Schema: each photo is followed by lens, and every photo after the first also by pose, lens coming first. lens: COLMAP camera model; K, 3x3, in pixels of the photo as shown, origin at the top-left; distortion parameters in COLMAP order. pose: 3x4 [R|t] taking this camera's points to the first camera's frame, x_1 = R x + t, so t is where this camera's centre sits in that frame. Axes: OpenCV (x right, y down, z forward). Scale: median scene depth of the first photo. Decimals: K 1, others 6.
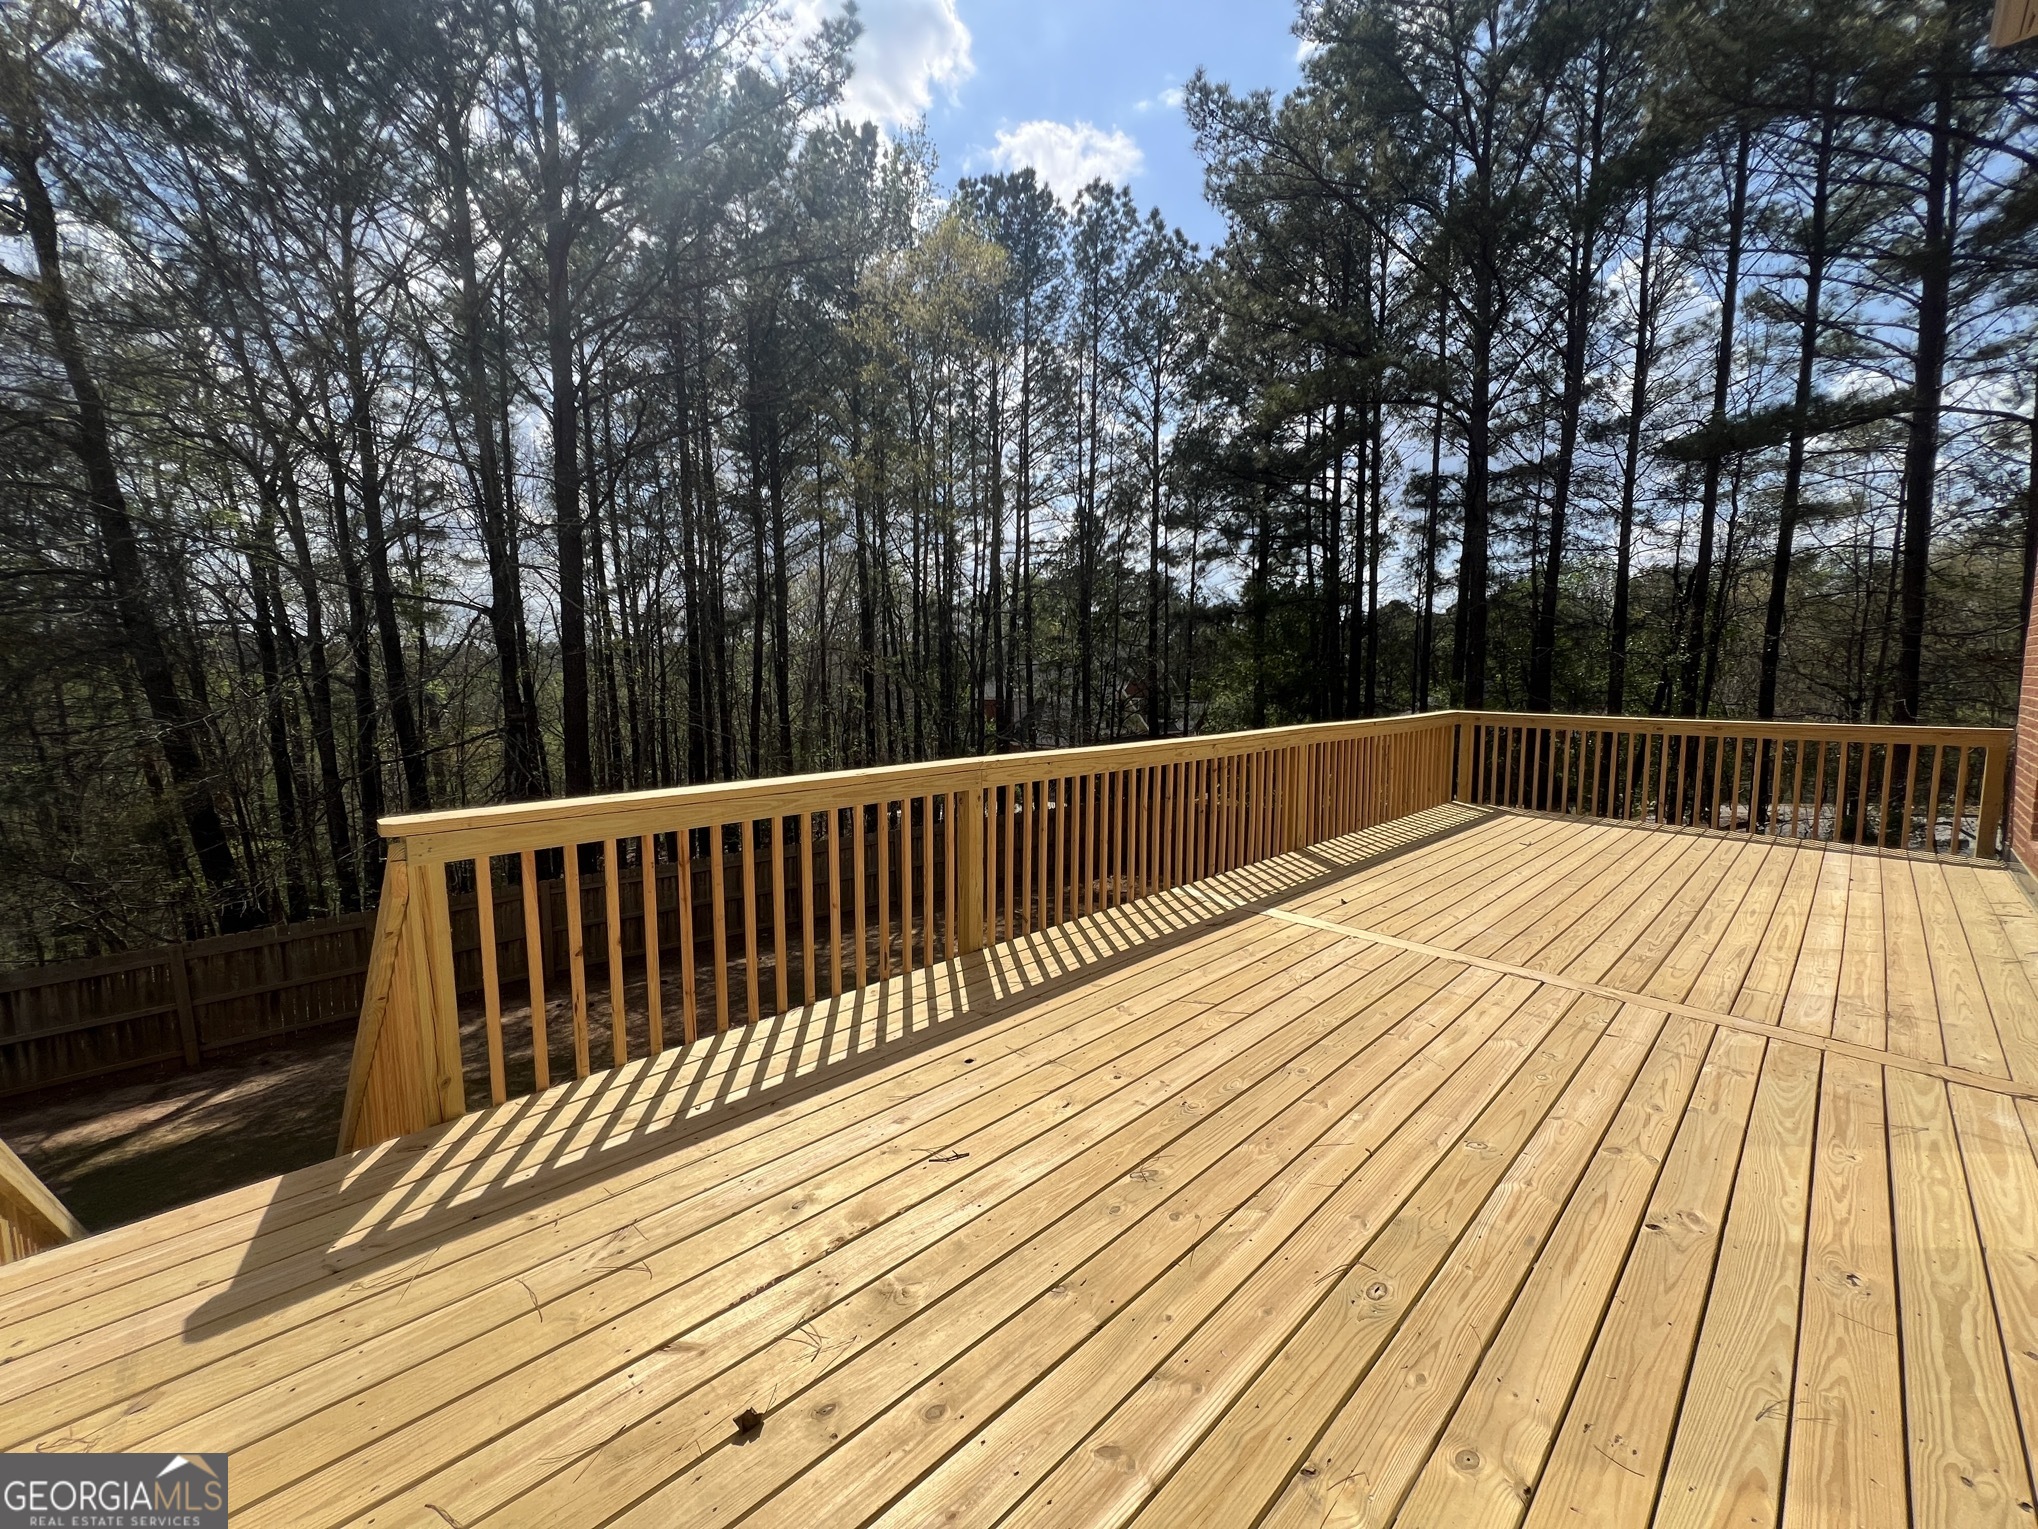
lens RADIAL K [[822.2, 0, 1019.0], [0, 822.2, 764.5], [0, 0, 1]] dist [-0.000537, 0.000030]
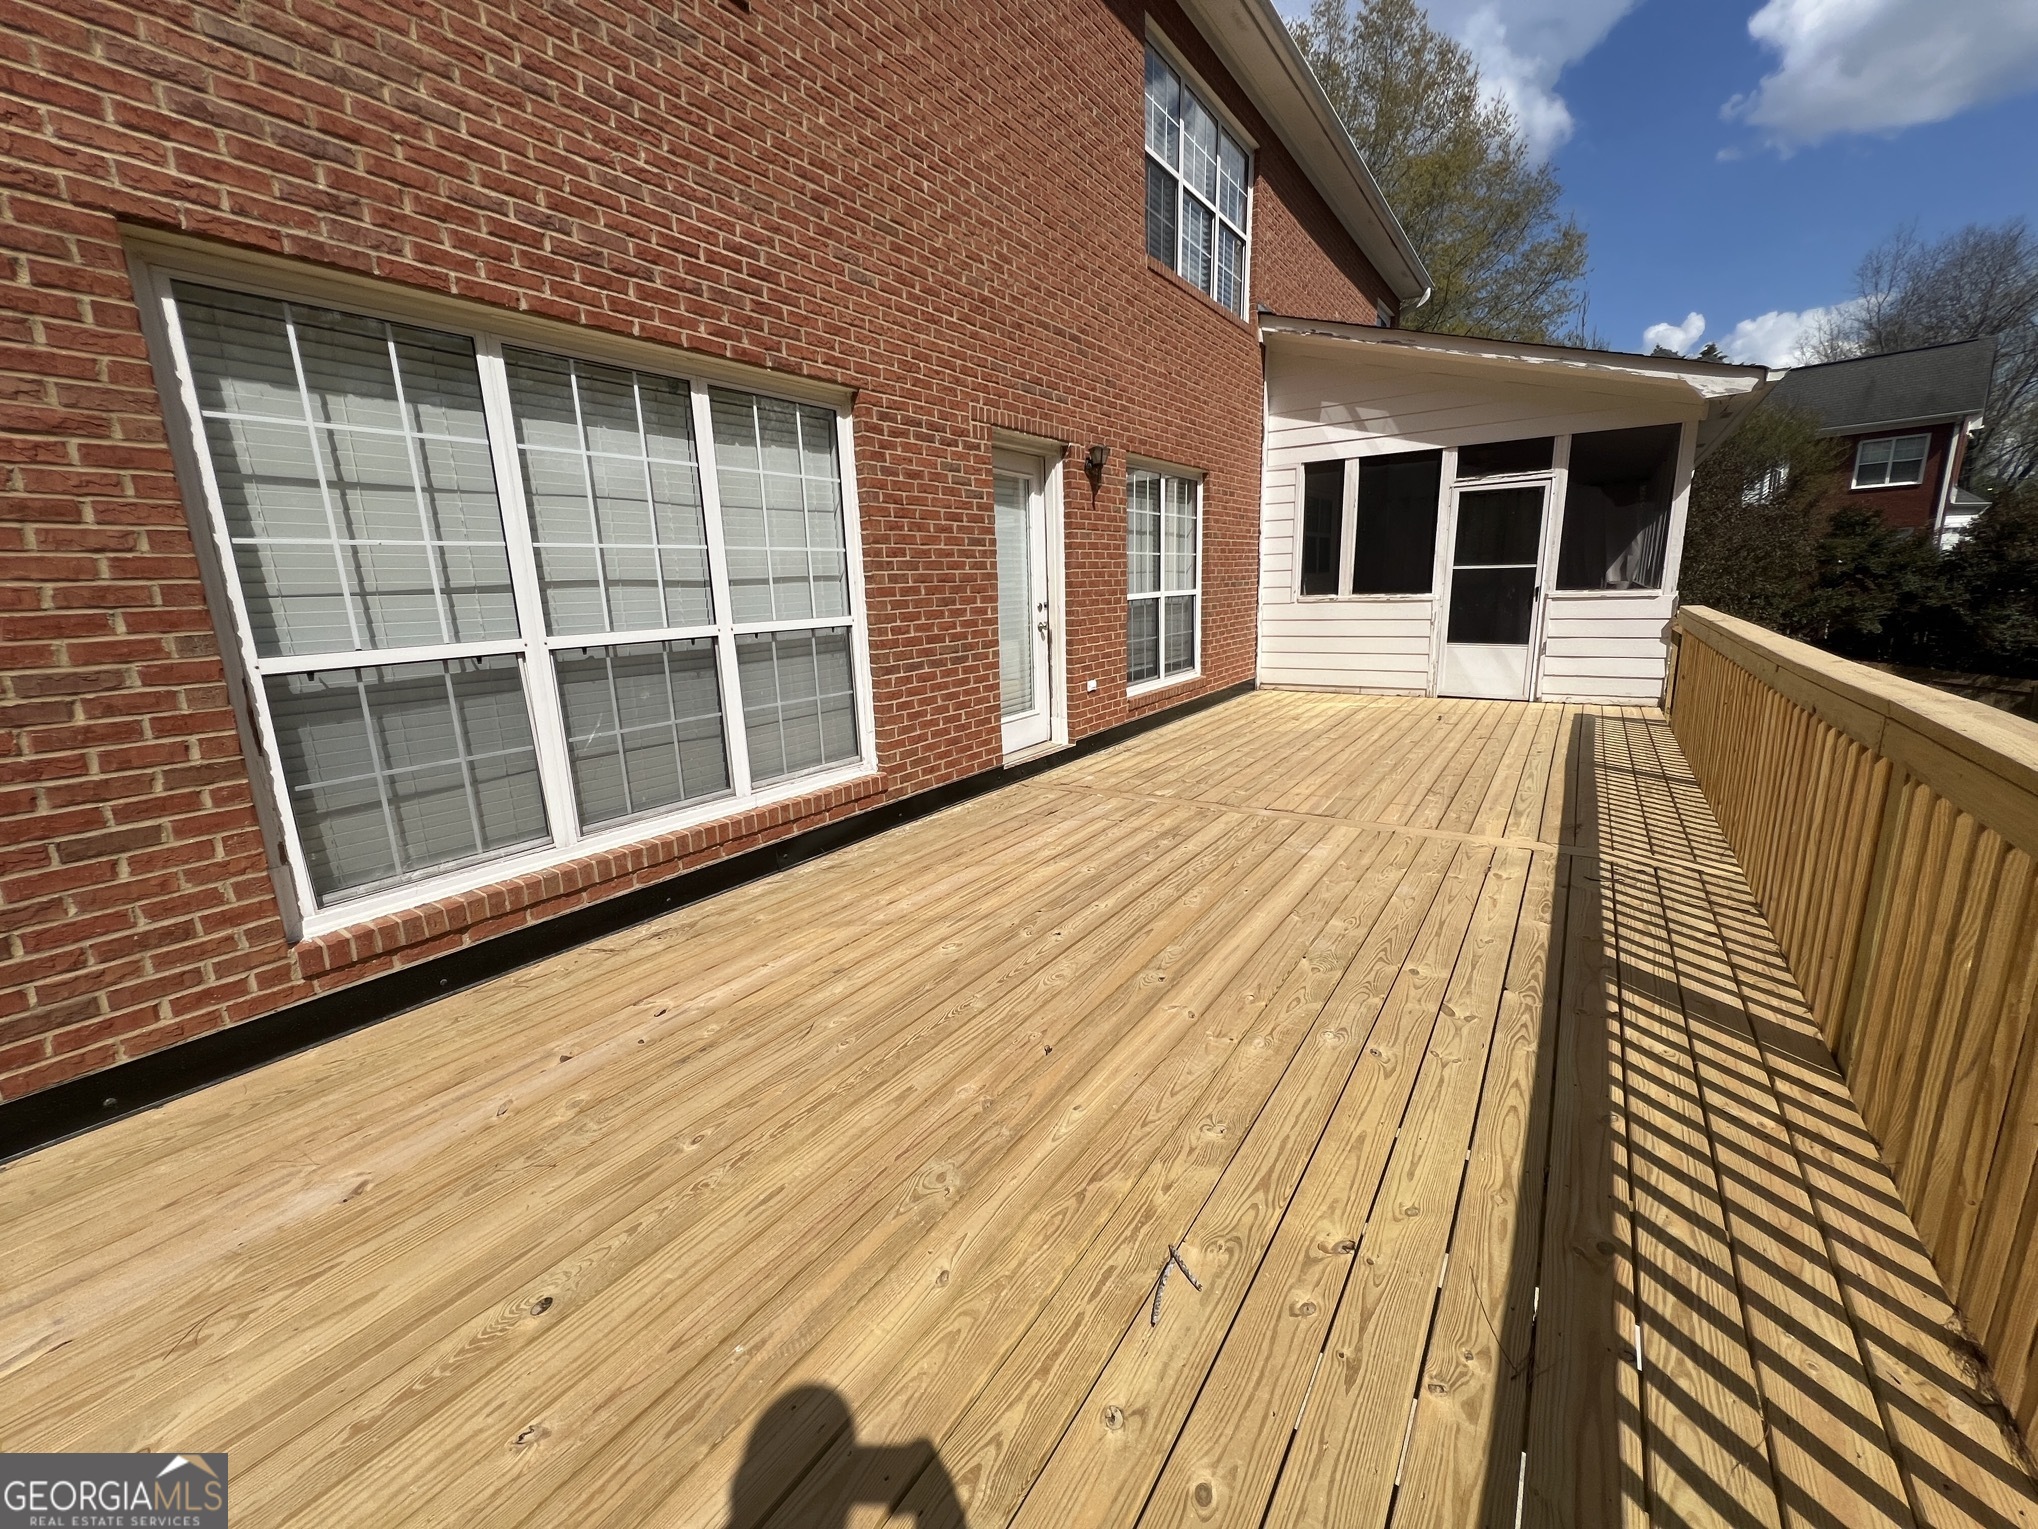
lens RADIAL K [[822.2, 0, 1019.0], [0, 822.2, 764.5], [0, 0, 1]] dist [-0.000537, 0.000030]
pose [[-0.978110, 0.077443, -0.193143, 0.993877], [0.012883, 0.948925, 0.315238, -0.166870], [0.207691, 0.305849, -0.929151, 1.655510]]
